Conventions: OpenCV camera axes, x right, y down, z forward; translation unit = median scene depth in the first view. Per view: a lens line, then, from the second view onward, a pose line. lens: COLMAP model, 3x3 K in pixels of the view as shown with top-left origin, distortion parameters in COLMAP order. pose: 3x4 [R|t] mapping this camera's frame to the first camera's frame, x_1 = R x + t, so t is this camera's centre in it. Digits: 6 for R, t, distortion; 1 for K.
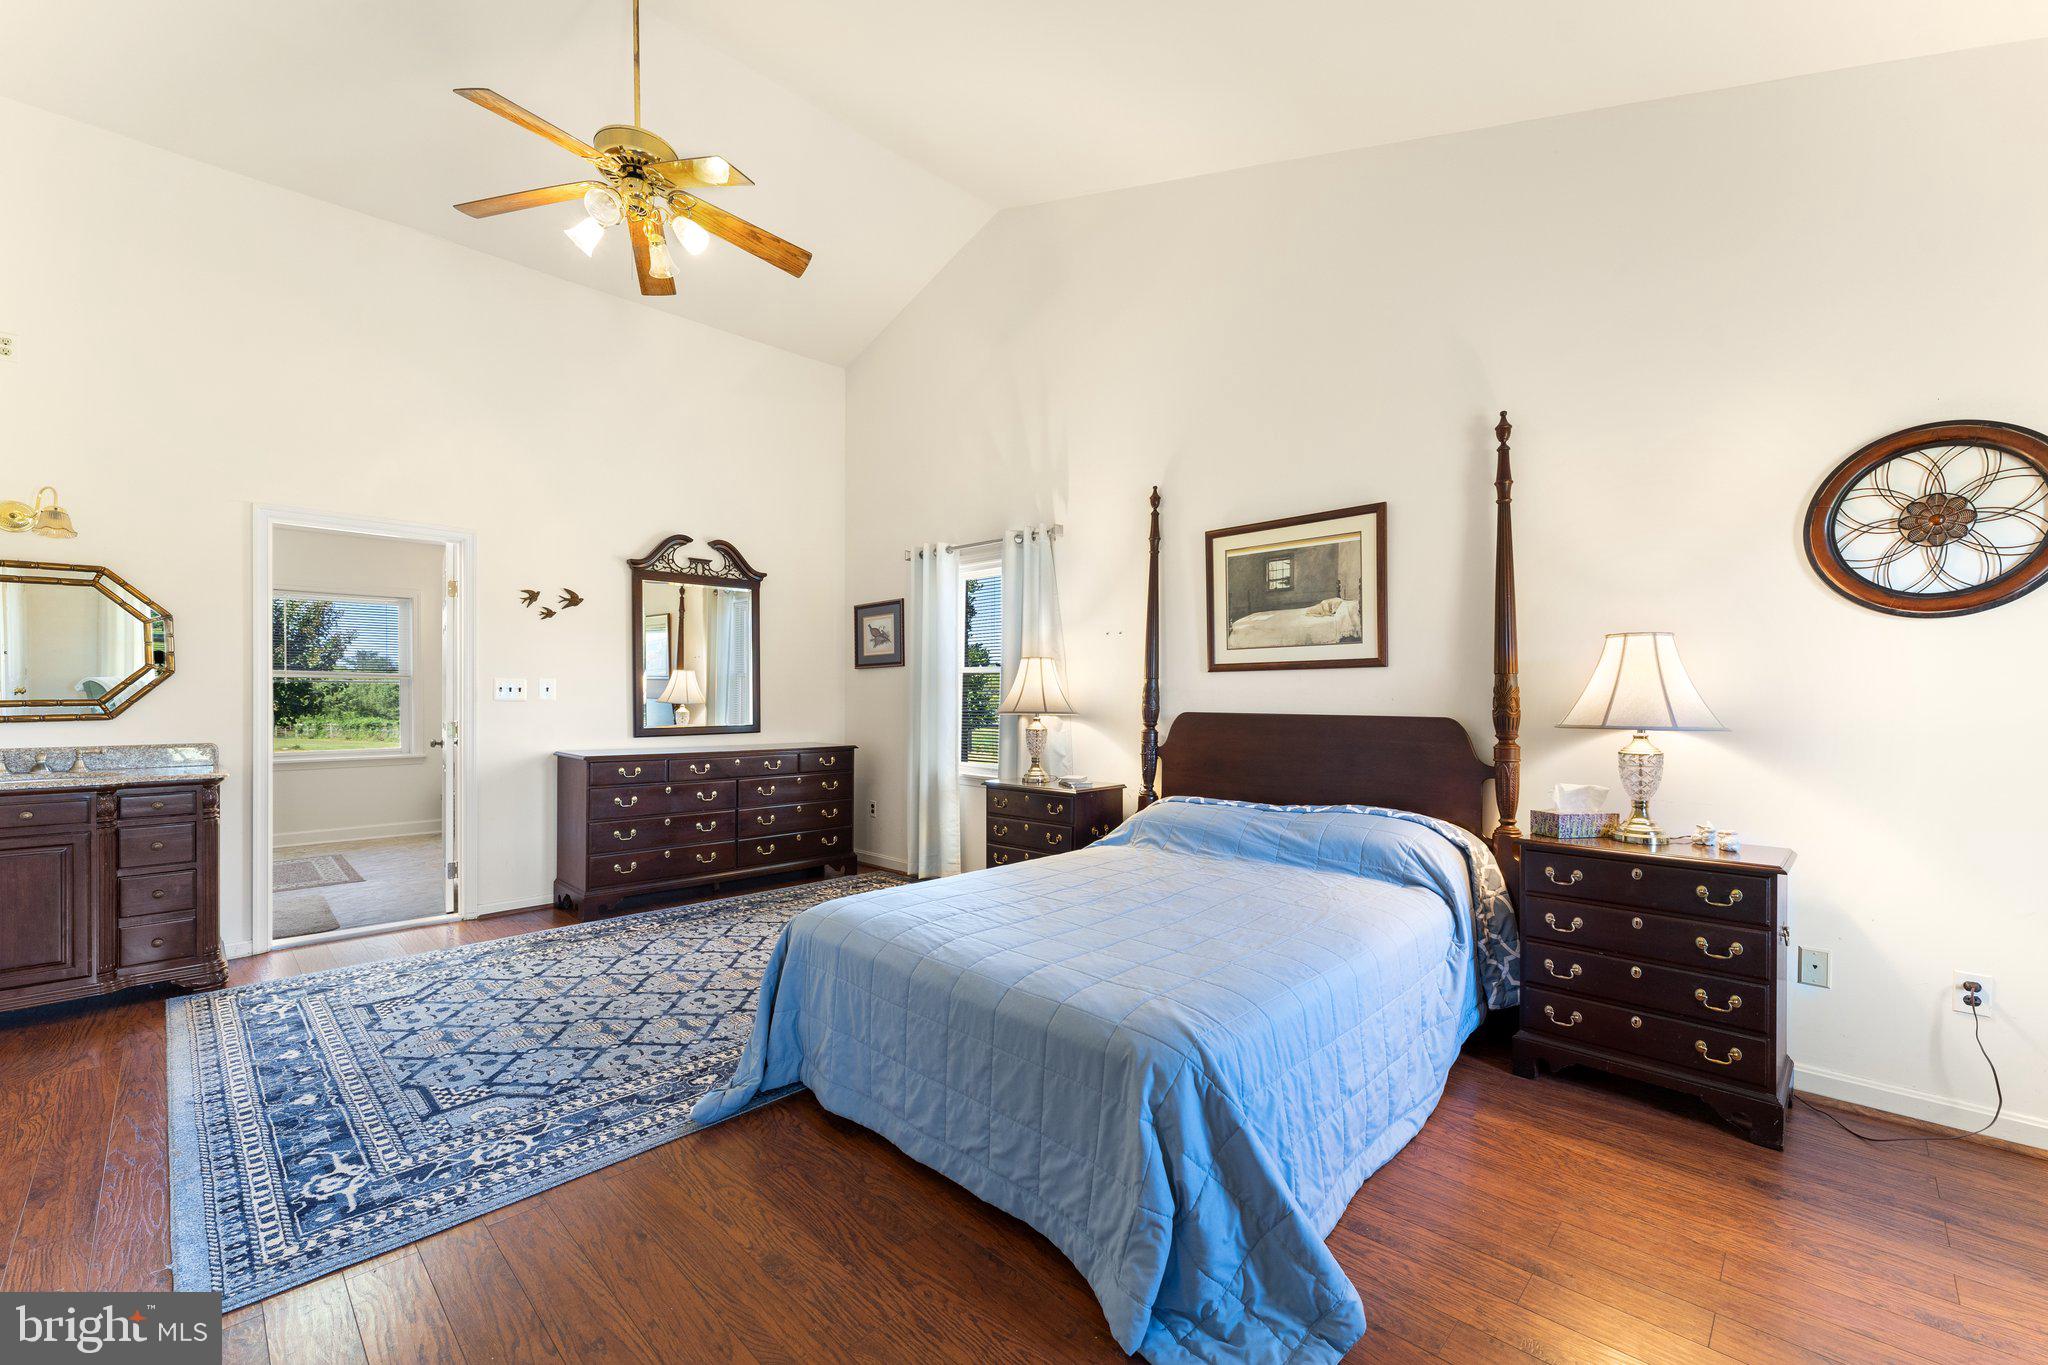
lens RADIAL K [[828.7, 0, 1016.5], [0, 828.7, 688.3], [0, 0, 1]] dist [0.000322, -0.000165]
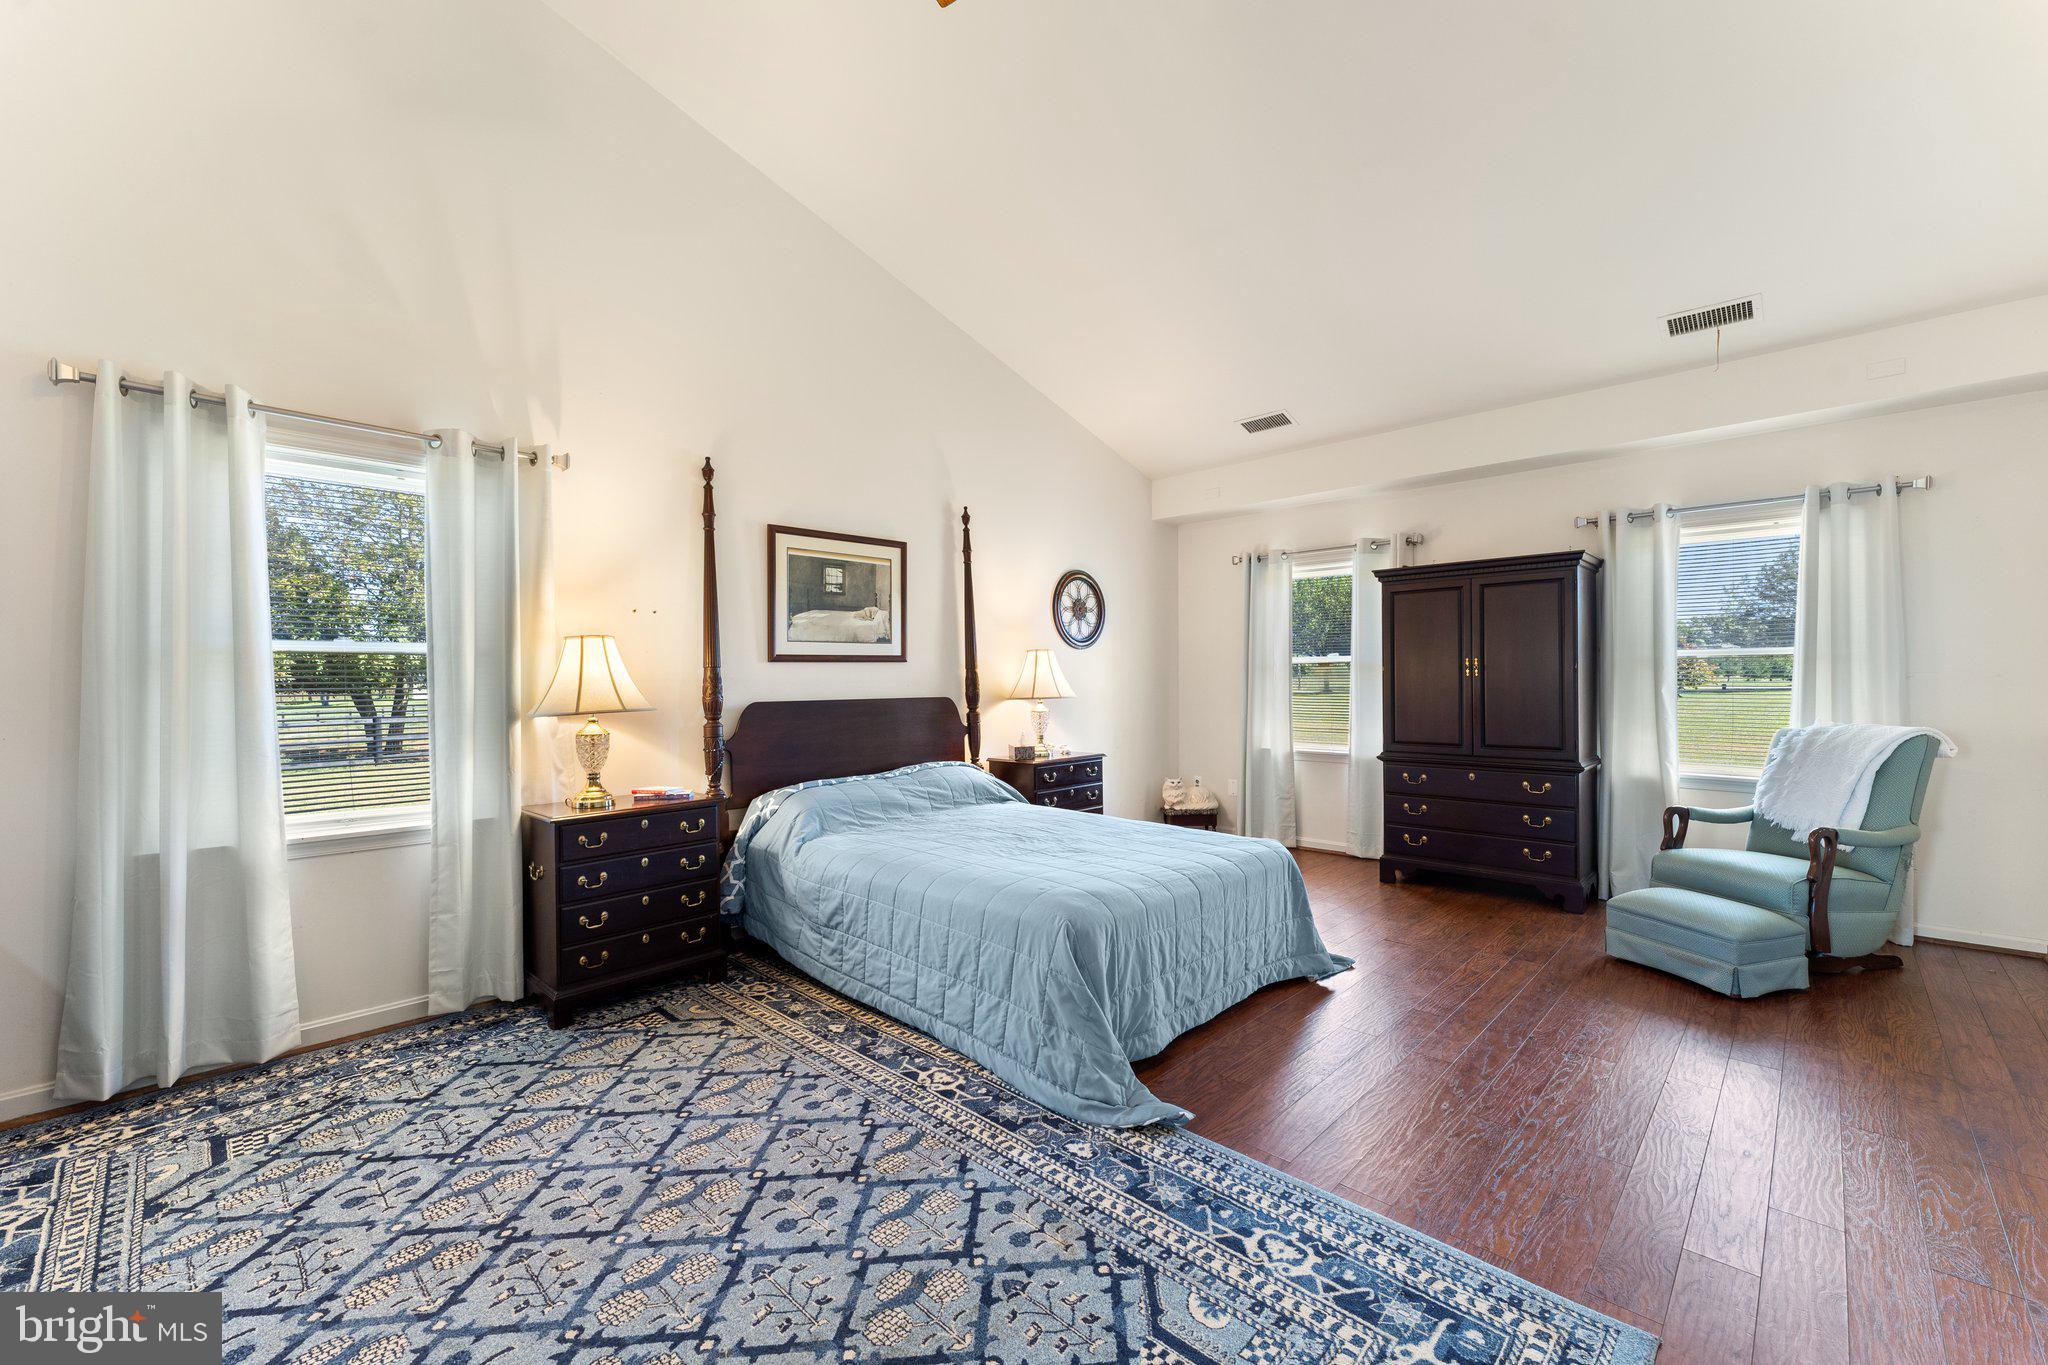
lens RADIAL K [[828.7, 0, 1015.6], [0, 828.7, 675.3], [0, 0, 1]] dist [0.000322, -0.000165]
pose [[-0.006451, 0.000360, 0.999979, -0.934150], [-0.000788, 1.000000, -0.000365, -0.003450], [-0.999979, -0.000790, -0.006450, 0.827864]]
